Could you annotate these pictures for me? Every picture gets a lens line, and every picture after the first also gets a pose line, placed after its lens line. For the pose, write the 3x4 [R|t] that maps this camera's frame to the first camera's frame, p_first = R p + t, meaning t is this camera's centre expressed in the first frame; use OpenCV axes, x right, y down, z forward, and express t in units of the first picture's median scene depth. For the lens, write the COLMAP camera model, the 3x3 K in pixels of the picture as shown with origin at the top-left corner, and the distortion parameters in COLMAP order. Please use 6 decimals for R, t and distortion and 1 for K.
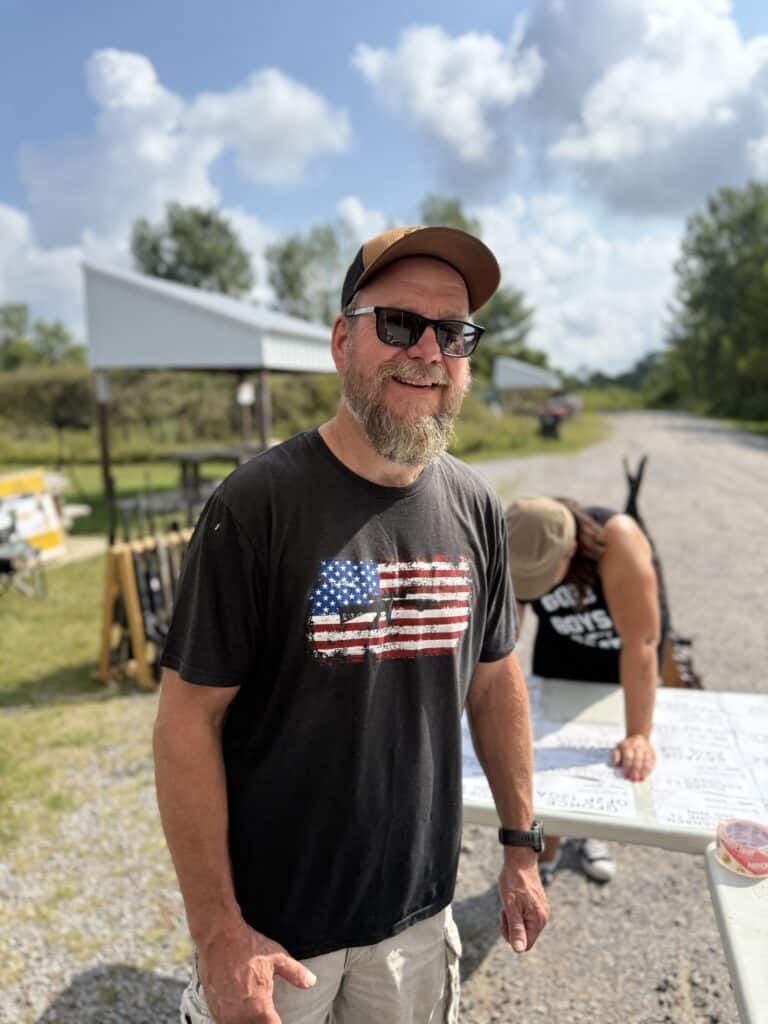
lens RADIAL K [[744.2, 0, 384.0], [0, 744.2, 512.0], [0, 0, 1]] dist [0.005727, 0.001042]
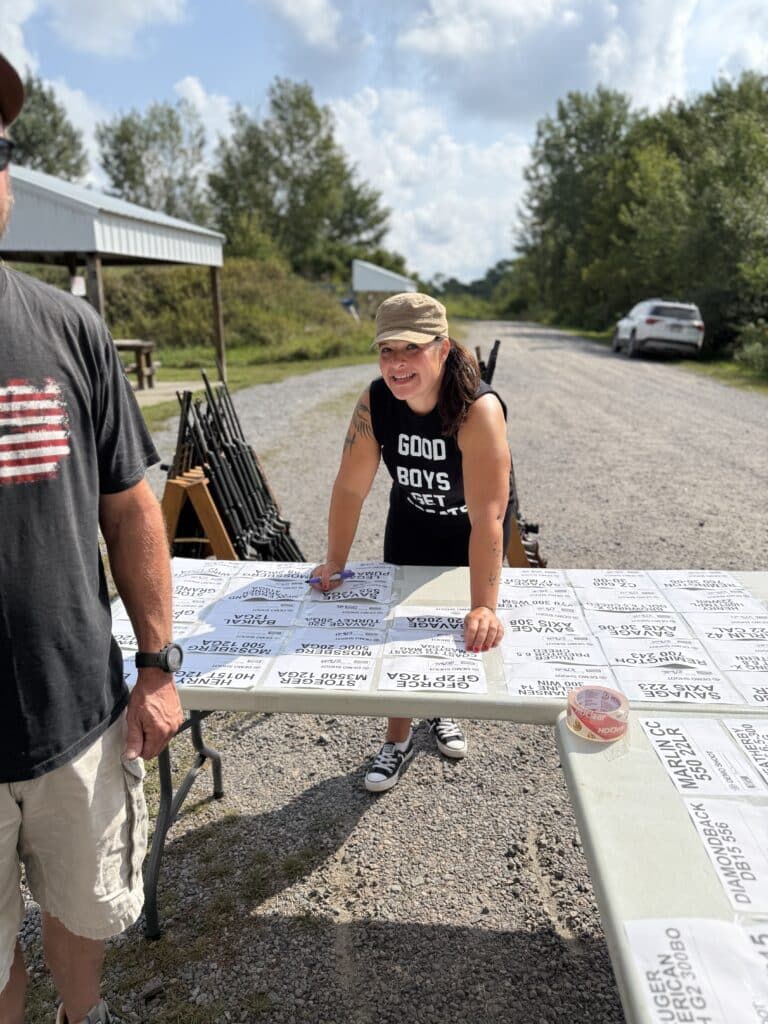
lens RADIAL K [[704.6, 0, 384.0], [0, 704.6, 512.0], [0, 0, 1]] dist [0.228172, -0.457892]
pose [[0.982910, -0.035250, 0.180683, 0.033006], [0.014026, 0.992983, 0.117424, 0.046961], [-0.183554, -0.112883, 0.976507, 0.101350]]
